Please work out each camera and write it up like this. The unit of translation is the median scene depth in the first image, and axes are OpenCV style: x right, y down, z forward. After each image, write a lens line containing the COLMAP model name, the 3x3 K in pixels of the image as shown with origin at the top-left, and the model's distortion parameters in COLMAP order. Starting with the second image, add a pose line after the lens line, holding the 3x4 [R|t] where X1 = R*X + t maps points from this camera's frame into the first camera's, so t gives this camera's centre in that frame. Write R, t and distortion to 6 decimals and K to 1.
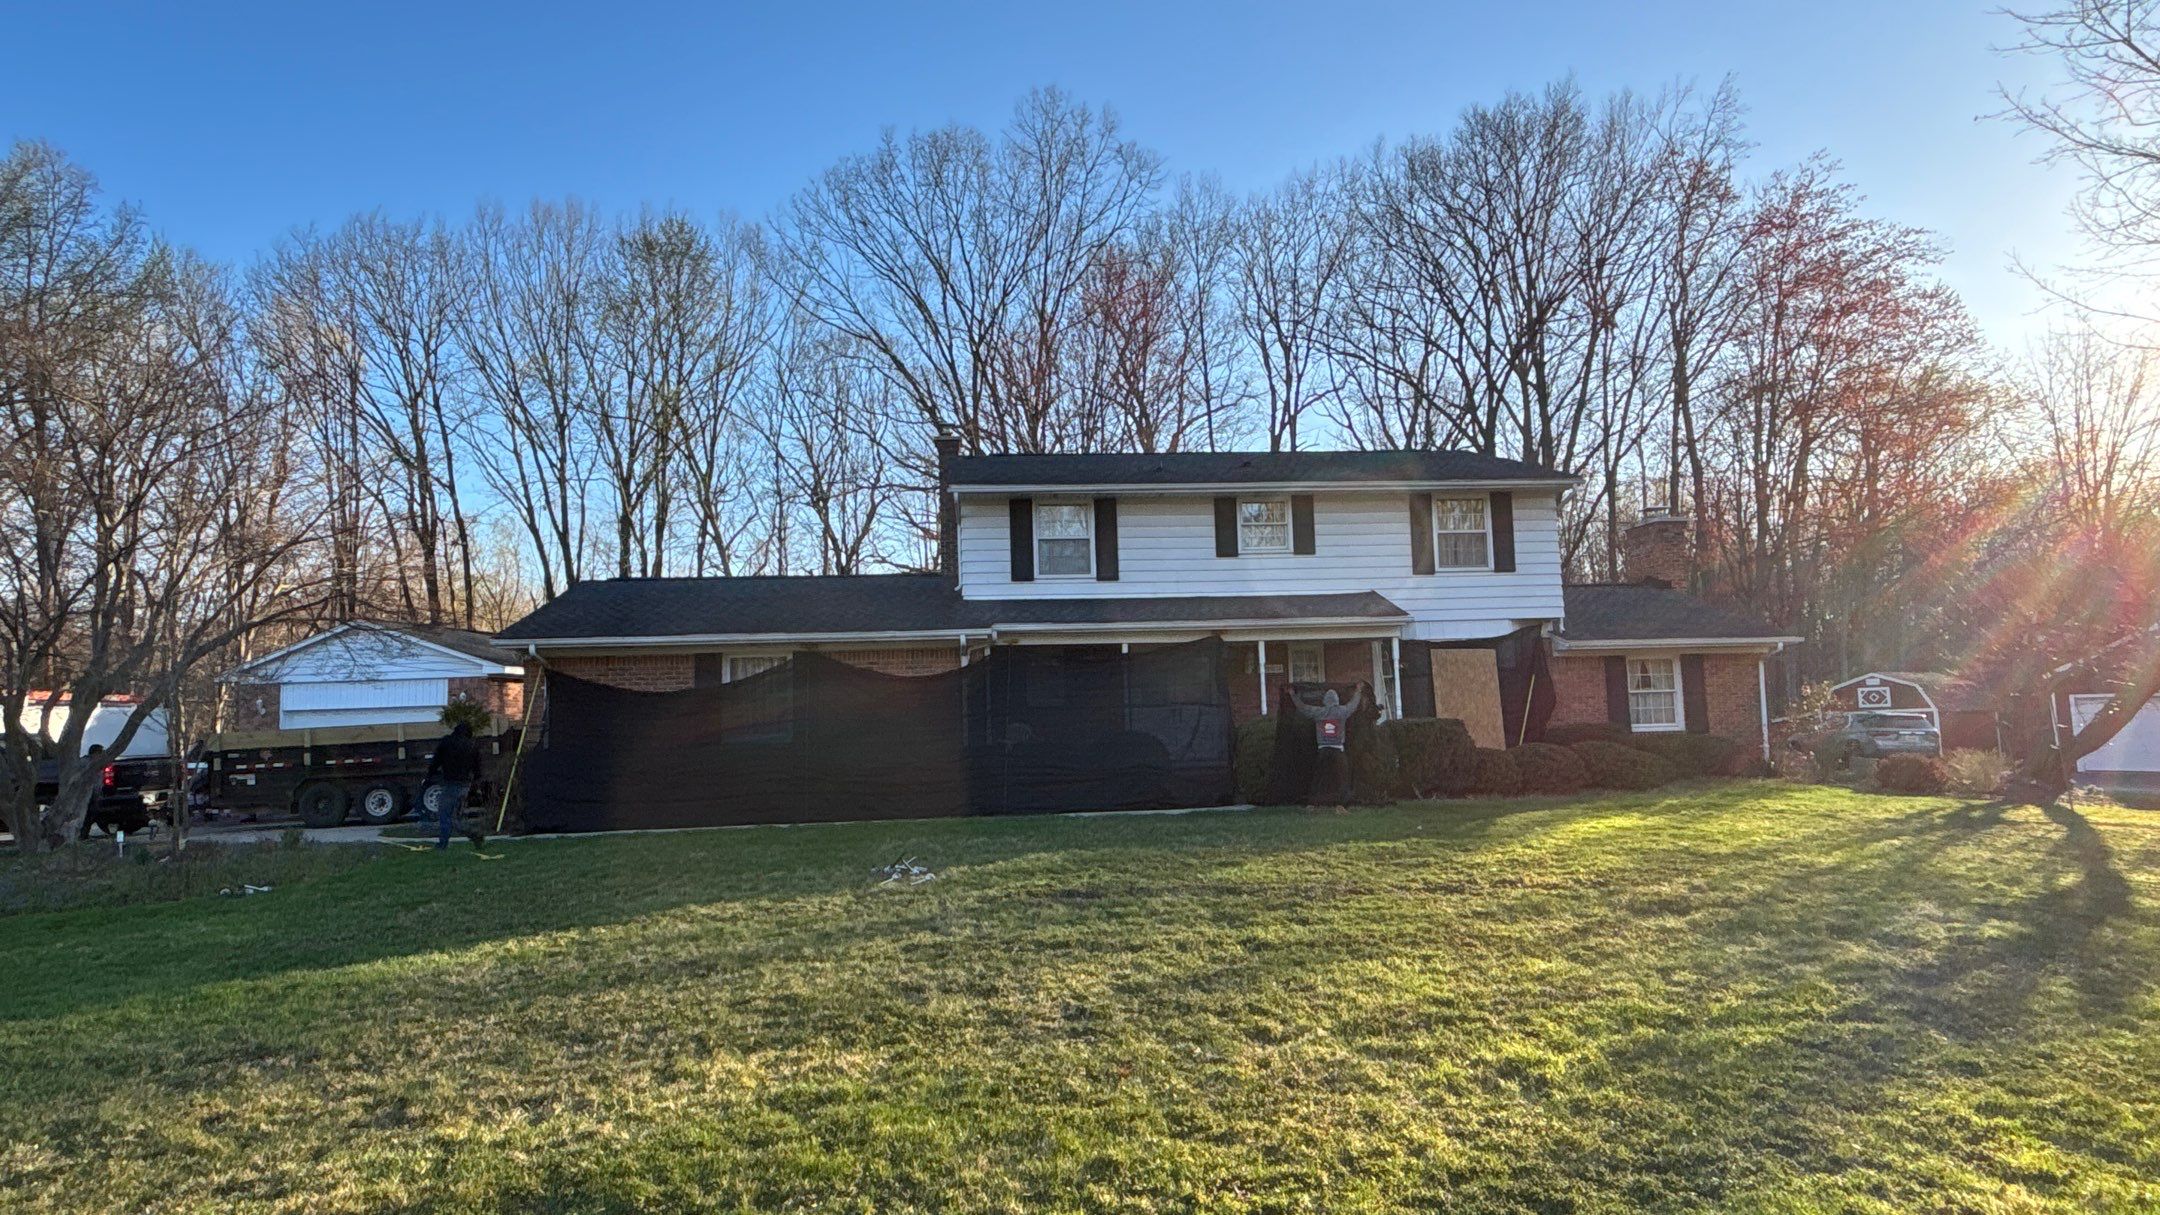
lens RADIAL K [[1185.8, 0, 1095.5], [0, 1185.8, 595.2], [0, 0, 1]] dist [0.013048, -0.002754]
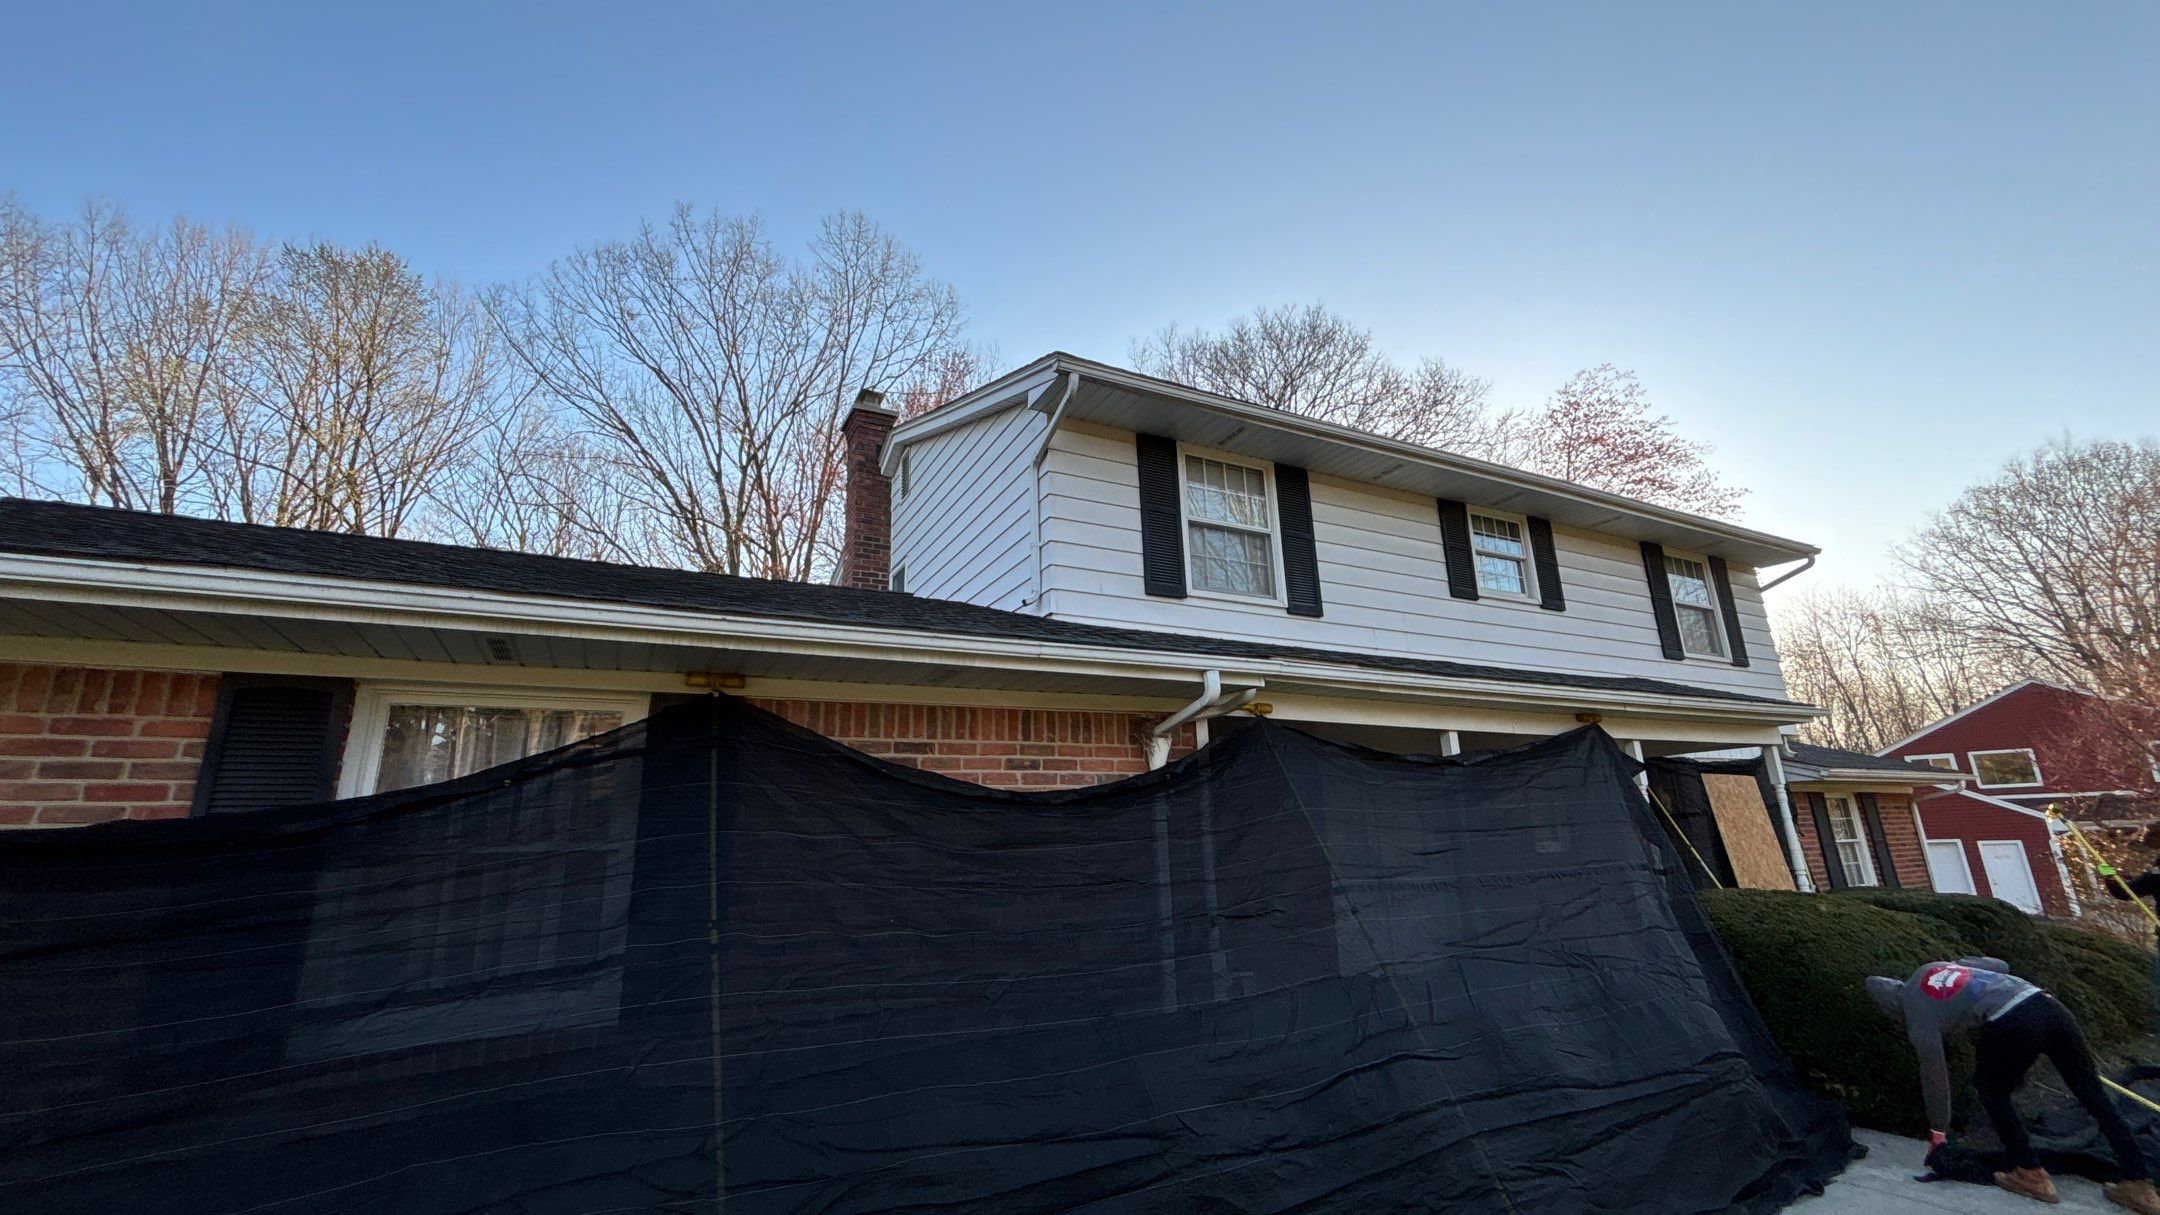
lens RADIAL K [[860.2, 0, 1079.3], [0, 860.2, 604.7], [0, 0, 1]] dist [-0.000965, -0.000773]
pose [[0.927352, 0.102586, 0.359854, -0.208064], [-0.036257, 0.981795, -0.186451, 0.053872], [-0.372430, 0.159859, 0.914189, 0.672624]]
